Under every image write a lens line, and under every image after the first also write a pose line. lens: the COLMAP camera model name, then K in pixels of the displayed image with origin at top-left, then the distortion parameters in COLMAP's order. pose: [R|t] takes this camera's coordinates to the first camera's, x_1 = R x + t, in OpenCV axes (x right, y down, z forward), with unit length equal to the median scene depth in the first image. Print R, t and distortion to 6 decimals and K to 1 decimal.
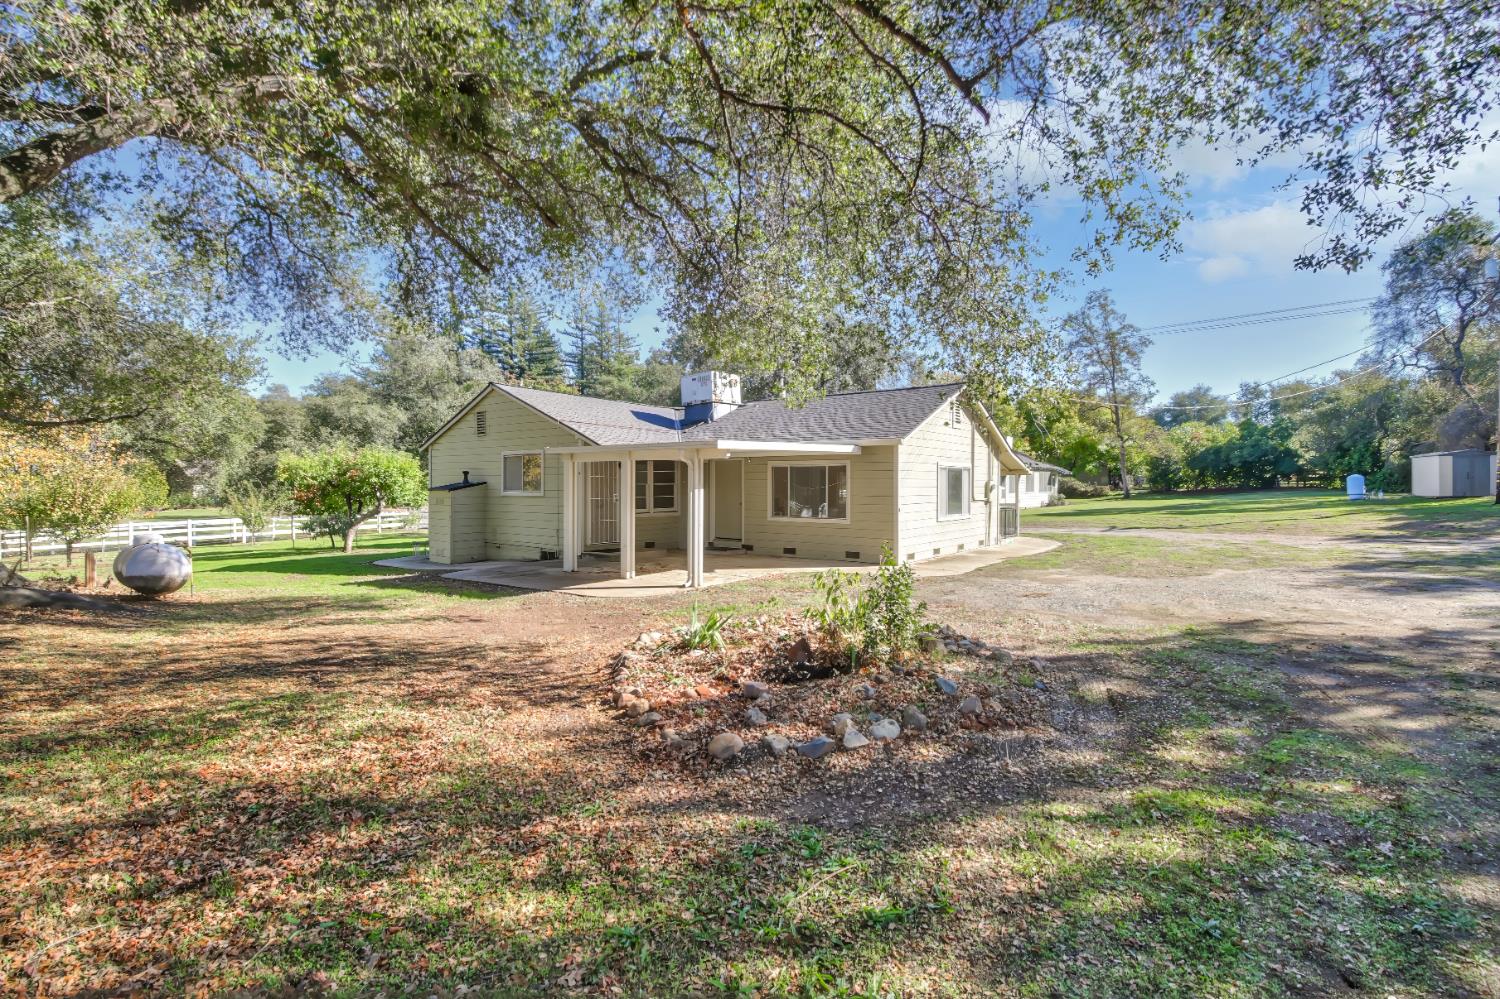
lens RADIAL K [[671.7, 0, 750.0], [0, 671.7, 499.5], [0, 0, 1]] dist [-0.027592, -0.001004]
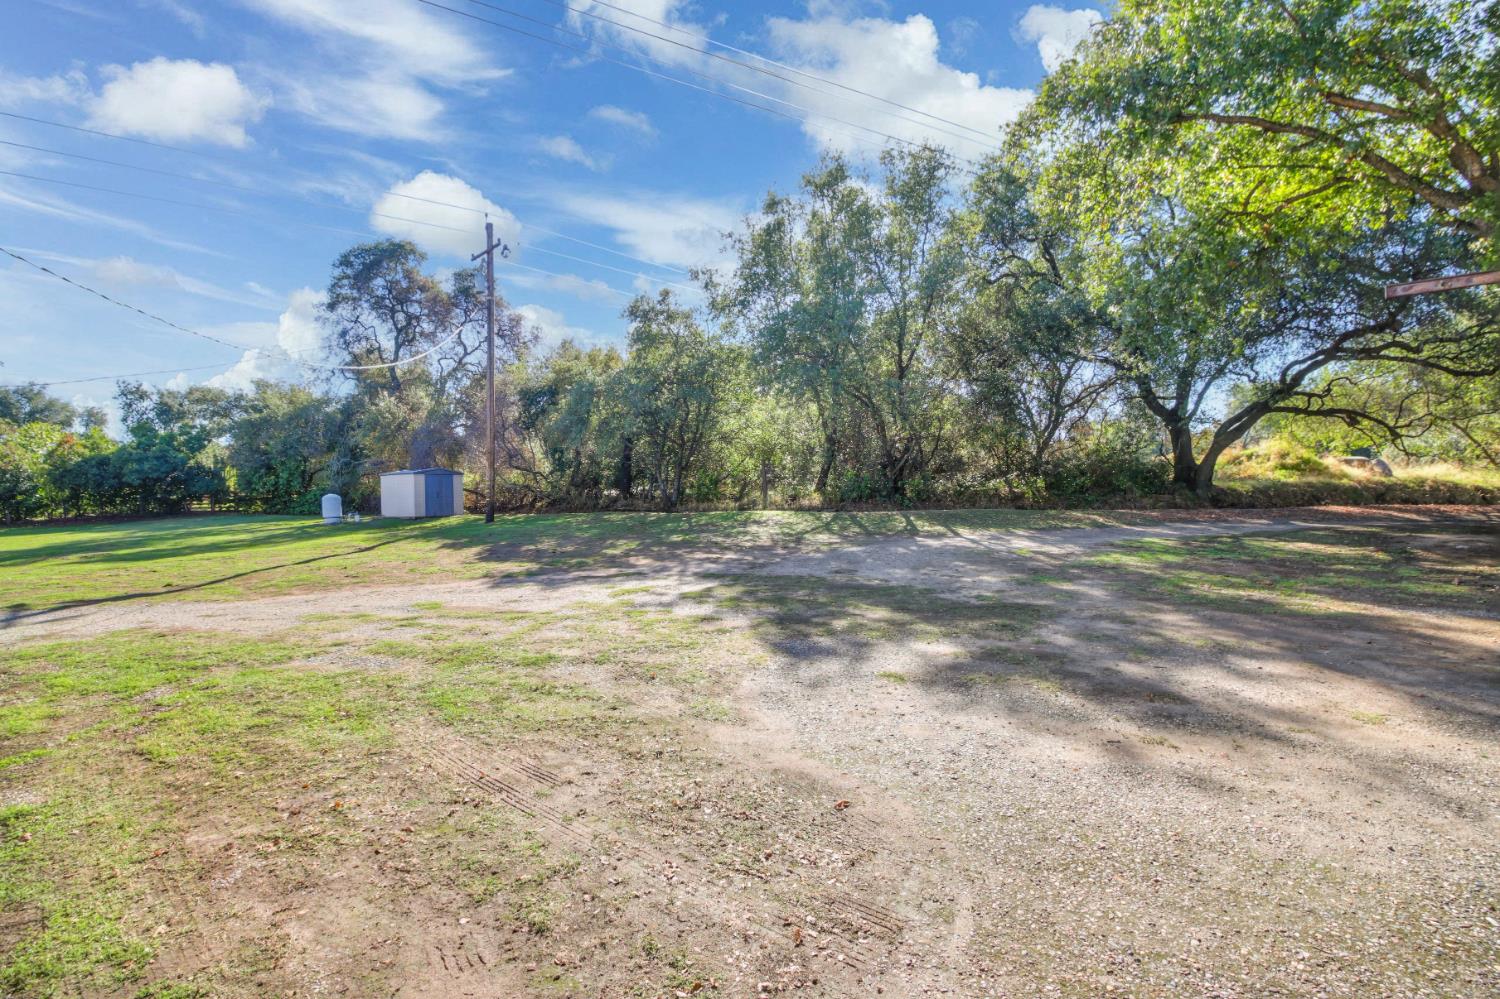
lens RADIAL K [[671.7, 0, 750.0], [0, 671.7, 499.5], [0, 0, 1]] dist [-0.027592, -0.001004]
pose [[0.115849, 0.000308, 0.993267, 0.101640], [0.036793, 0.999312, -0.004601, -0.005295], [-0.992585, 0.037078, 0.115758, 0.260635]]
